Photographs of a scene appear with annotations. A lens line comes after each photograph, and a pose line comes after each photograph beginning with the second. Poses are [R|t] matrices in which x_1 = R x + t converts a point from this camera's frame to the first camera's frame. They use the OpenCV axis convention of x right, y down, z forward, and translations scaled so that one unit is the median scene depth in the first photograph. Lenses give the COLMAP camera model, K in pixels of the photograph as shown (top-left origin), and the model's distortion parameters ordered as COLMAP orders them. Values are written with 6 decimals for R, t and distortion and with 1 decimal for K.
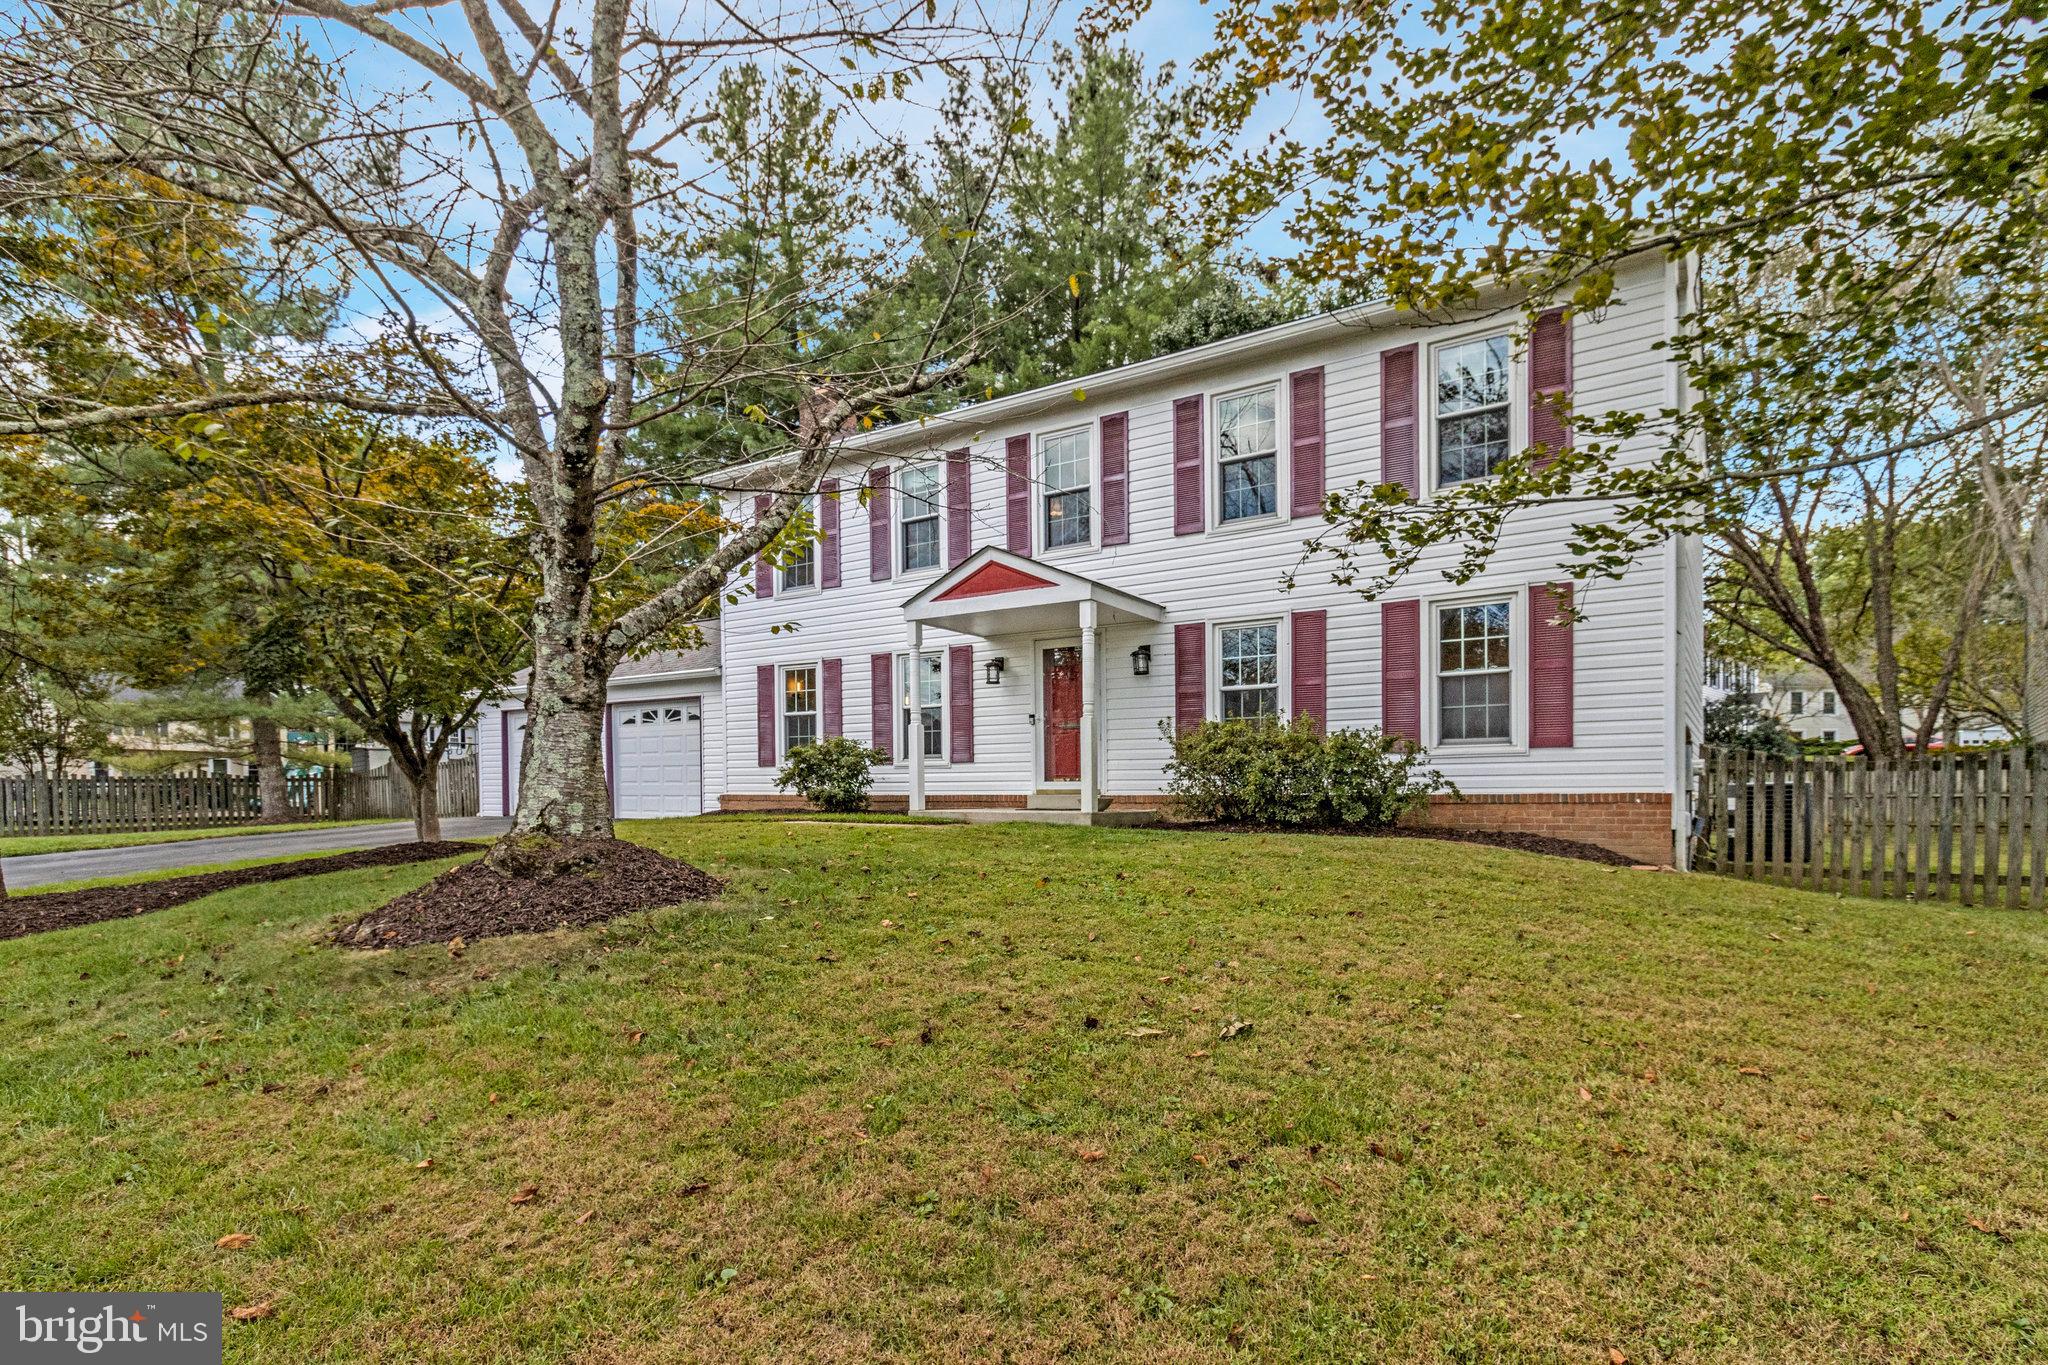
lens RADIAL K [[992.8, 0, 1024.0], [0, 992.8, 682.5], [0, 0, 1]] dist [-0.001396, 0.000370]
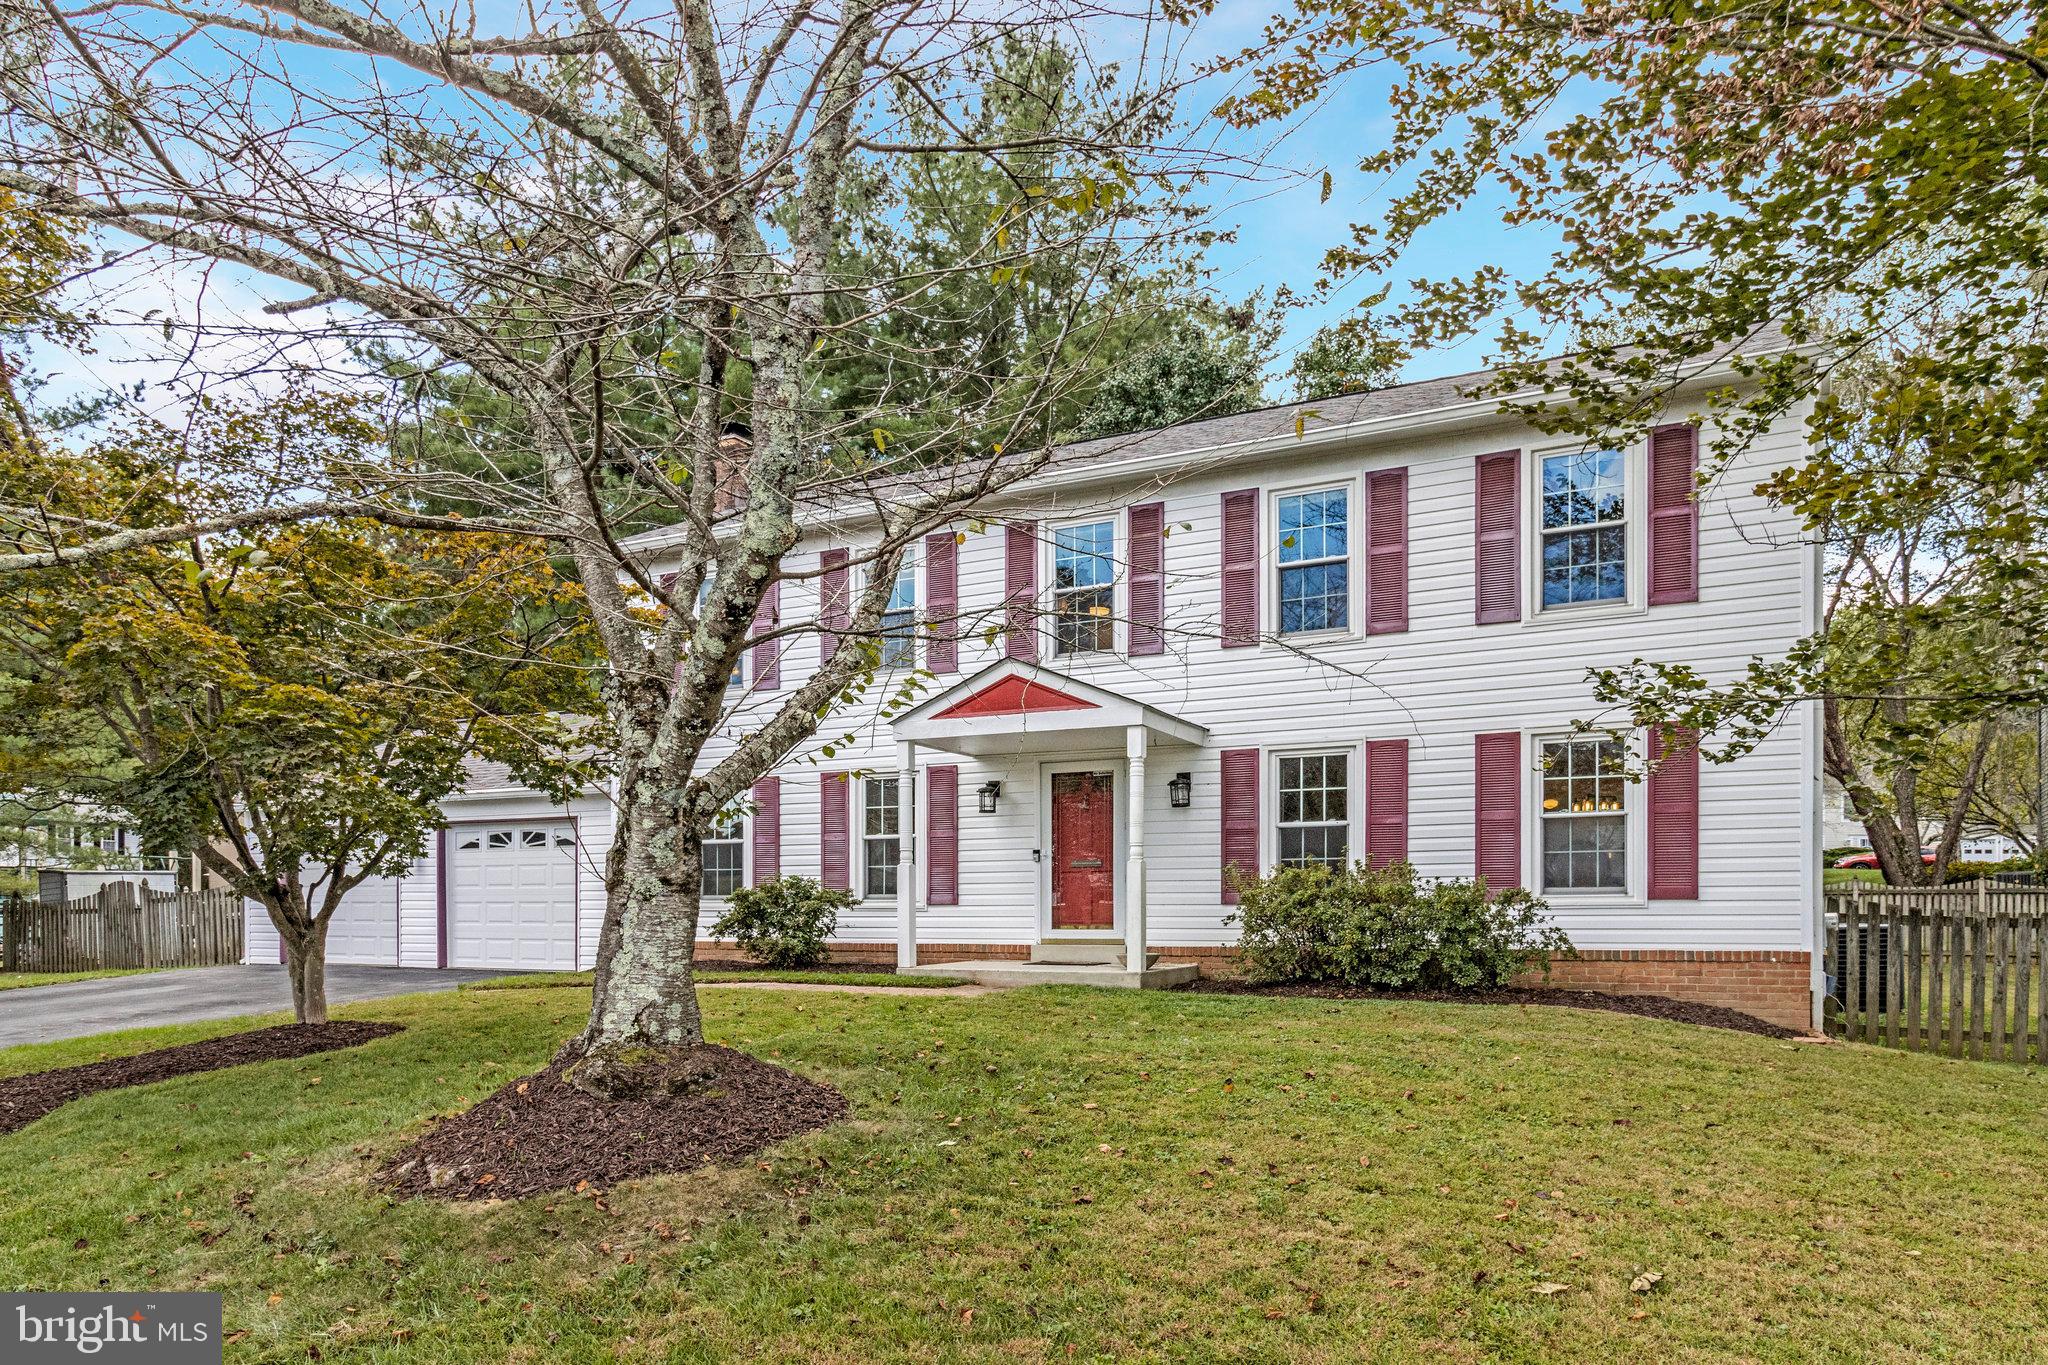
lens RADIAL K [[1200.9, 0, 1024.7], [0, 1200.9, 749.0], [0, 0, 1]] dist [0.001383, -0.002328]
pose [[0.993383, 0.002976, 0.114808, -0.164474], [-0.000449, 0.999757, -0.022029, -0.042454], [-0.114845, 0.021831, 0.993143, -0.024873]]
